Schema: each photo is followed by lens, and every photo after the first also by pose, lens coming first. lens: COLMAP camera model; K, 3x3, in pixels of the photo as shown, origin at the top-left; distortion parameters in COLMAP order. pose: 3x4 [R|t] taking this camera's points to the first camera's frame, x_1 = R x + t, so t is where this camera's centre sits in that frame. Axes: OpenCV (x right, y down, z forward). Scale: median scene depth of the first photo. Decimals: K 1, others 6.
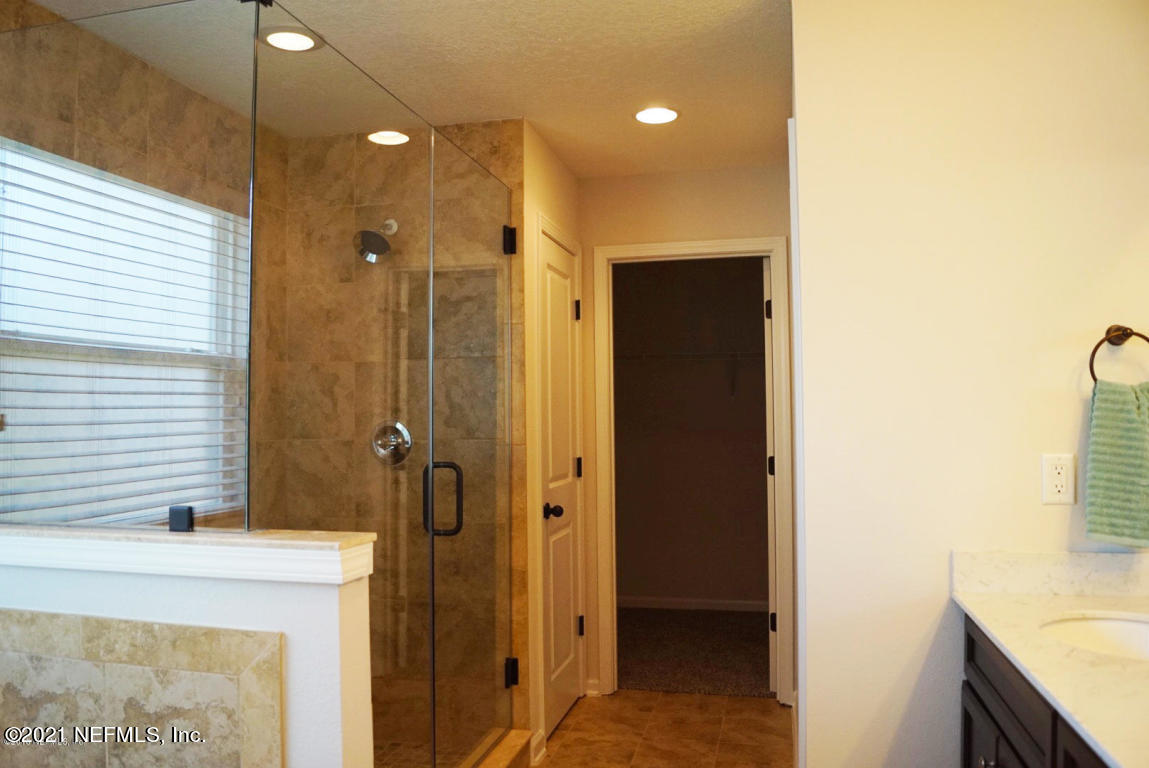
lens RADIAL K [[905.6, 0, 572.2], [0, 905.6, 378.6], [0, 0, 1]] dist [-0.061049, -0.006886]
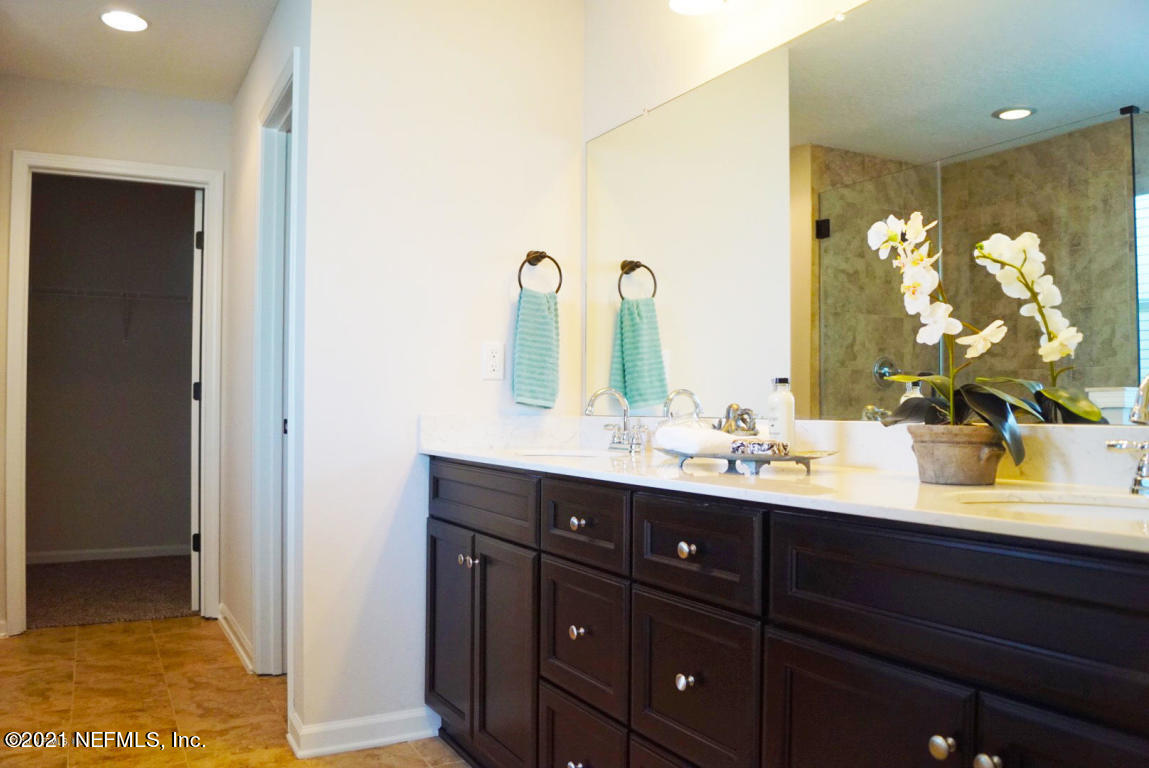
lens RADIAL K [[905.6, 0, 572.6], [0, 905.6, 388.8], [0, 0, 1]] dist [-0.061049, -0.006886]
pose [[0.748635, 0.020080, 0.662679, -0.273256], [-0.033075, 0.999428, 0.007080, 0.144296], [-0.662157, -0.027218, 0.748870, -0.105277]]
